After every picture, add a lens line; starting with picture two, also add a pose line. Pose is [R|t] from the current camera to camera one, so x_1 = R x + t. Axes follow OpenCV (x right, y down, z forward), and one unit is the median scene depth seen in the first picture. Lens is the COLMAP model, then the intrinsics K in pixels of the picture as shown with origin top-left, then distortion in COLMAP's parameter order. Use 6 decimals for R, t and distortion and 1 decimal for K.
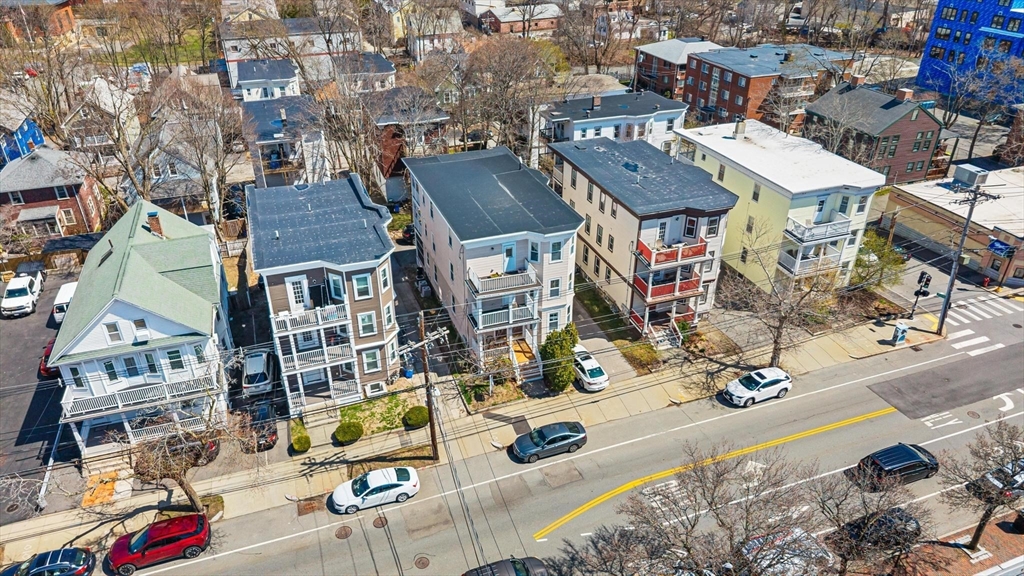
lens RADIAL K [[689.5, 0, 512.2], [0, 689.5, 292.6], [0, 0, 1]] dist [-0.001401, -0.001001]
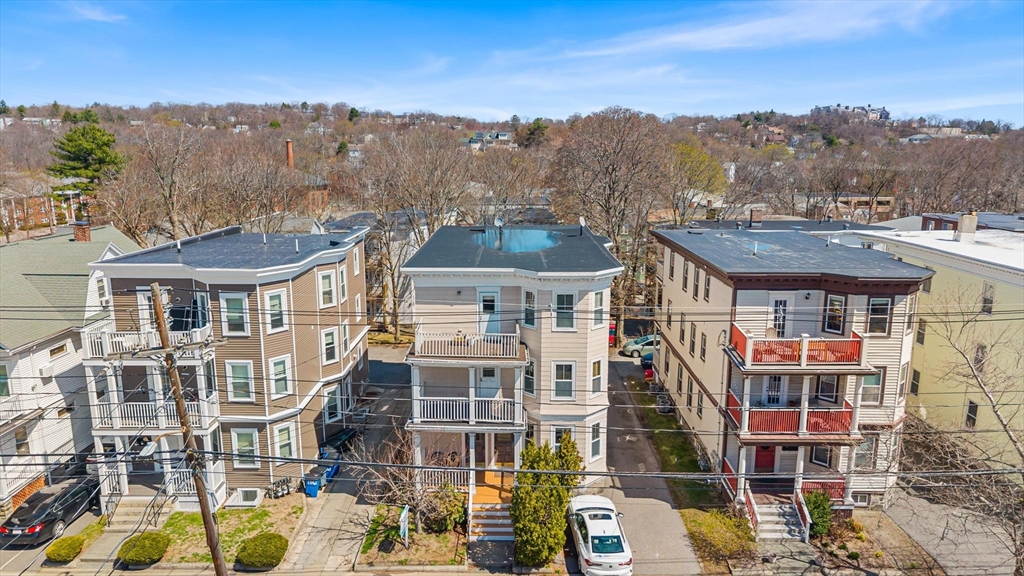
lens RADIAL K [[689.5, 0, 514.7], [0, 689.5, 281.3], [0, 0, 1]] dist [-0.001401, -0.001001]
pose [[0.938332, 0.068049, -0.338971, 0.214549], [-0.176909, 0.936866, -0.301638, 0.097911], [0.297045, 0.343003, 0.891130, 0.444626]]
